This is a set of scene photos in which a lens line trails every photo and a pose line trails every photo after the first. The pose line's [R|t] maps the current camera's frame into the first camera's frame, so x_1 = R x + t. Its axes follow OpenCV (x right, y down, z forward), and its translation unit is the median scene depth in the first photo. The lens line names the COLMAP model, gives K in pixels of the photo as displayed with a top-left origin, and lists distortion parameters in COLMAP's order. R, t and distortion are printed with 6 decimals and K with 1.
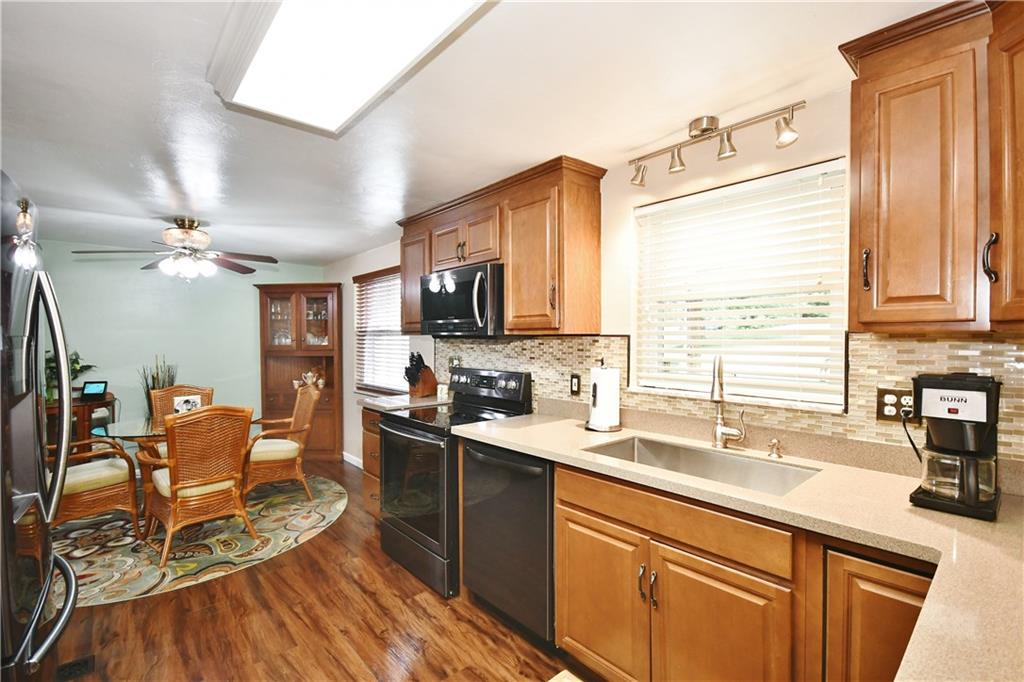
lens RADIAL K [[455.4, 0, 508.1], [0, 455.4, 344.3], [0, 0, 1]] dist [0.005597, 0.000326]
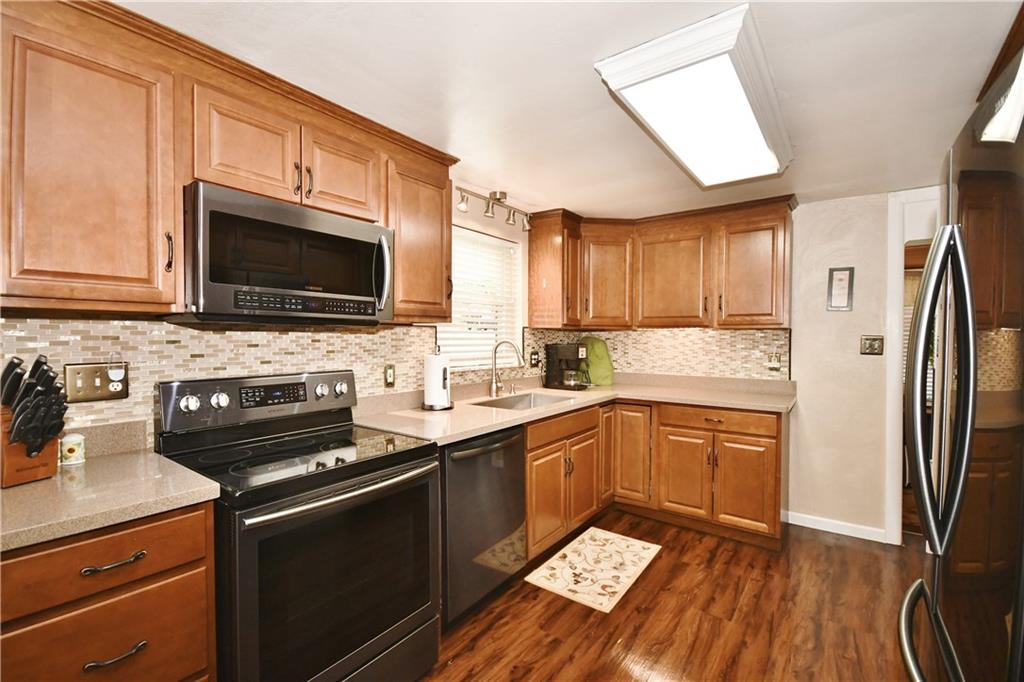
lens RADIAL K [[455.4, 0, 503.3], [0, 455.4, 343.5], [0, 0, 1]] dist [0.005597, 0.000326]
pose [[-0.196648, -0.011375, 0.980408, -0.844320], [0.014079, 0.999797, 0.014424, 0.010439], [-0.980373, 0.016640, -0.196447, 0.965878]]
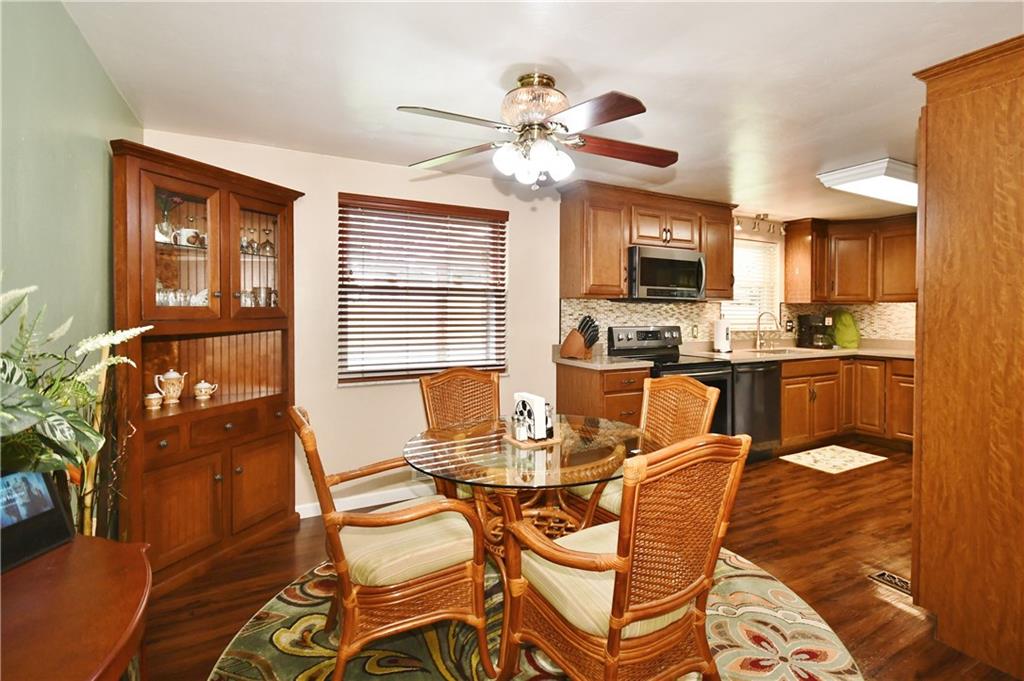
lens RADIAL K [[483.5, 0, 536.5], [0, 483.5, 318.8], [0, 0, 1]] dist [-0.017725, -0.000029]
pose [[0.227222, -0.009011, 0.973801, -1.730371], [0.011034, 0.999917, 0.006678, 0.025446], [-0.973781, 0.009227, 0.227302, 1.179370]]
